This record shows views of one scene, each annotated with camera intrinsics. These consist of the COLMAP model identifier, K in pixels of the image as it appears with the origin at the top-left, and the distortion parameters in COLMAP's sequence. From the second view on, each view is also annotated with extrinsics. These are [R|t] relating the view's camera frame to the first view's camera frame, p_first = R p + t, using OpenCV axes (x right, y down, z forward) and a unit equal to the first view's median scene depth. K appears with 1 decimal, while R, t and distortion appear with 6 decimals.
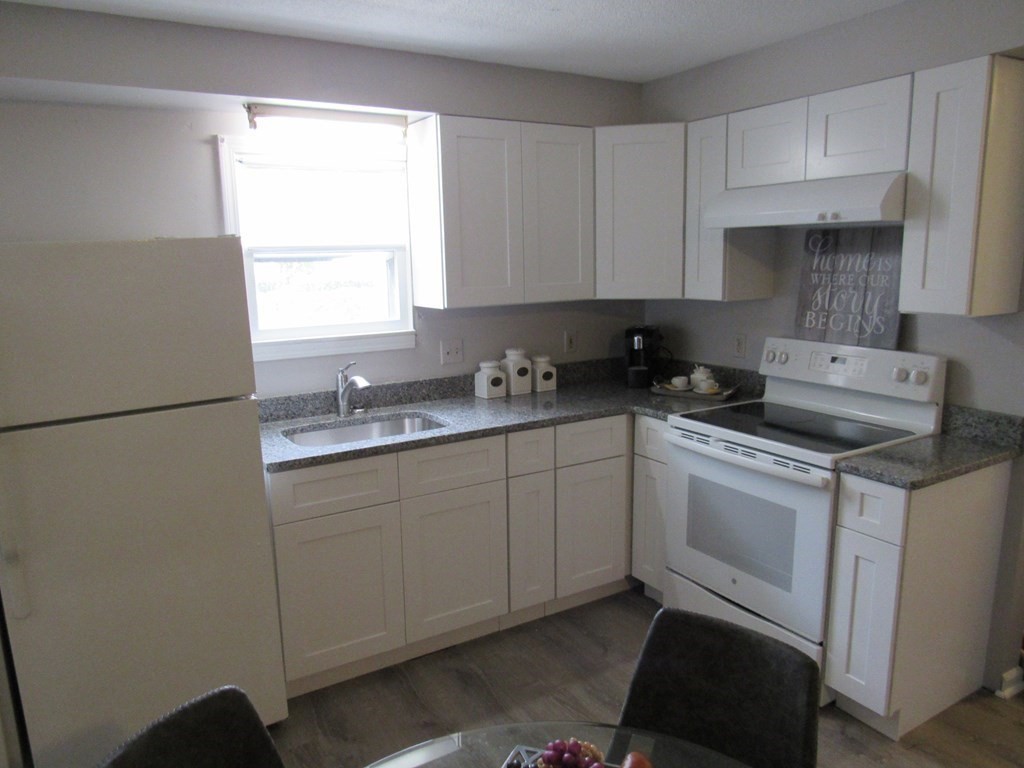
lens RADIAL K [[729.3, 0, 512.0], [0, 729.3, 384.0], [0, 0, 1]] dist [-0.019777, -0.001013]
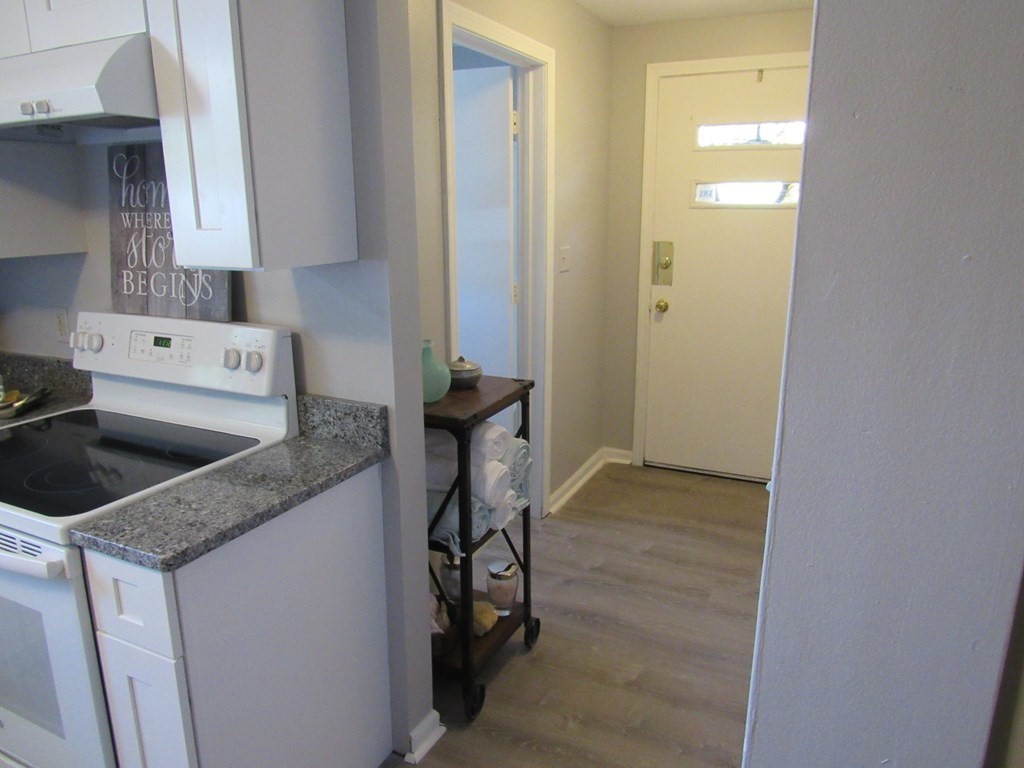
lens RADIAL K [[729.3, 0, 512.0], [0, 729.3, 384.0], [0, 0, 1]] dist [-0.019777, -0.001013]
pose [[0.841680, -0.121657, 0.526094, 0.377551], [0.089831, 0.992260, 0.085738, -0.023379], [-0.532452, -0.024904, 0.846094, 0.269531]]
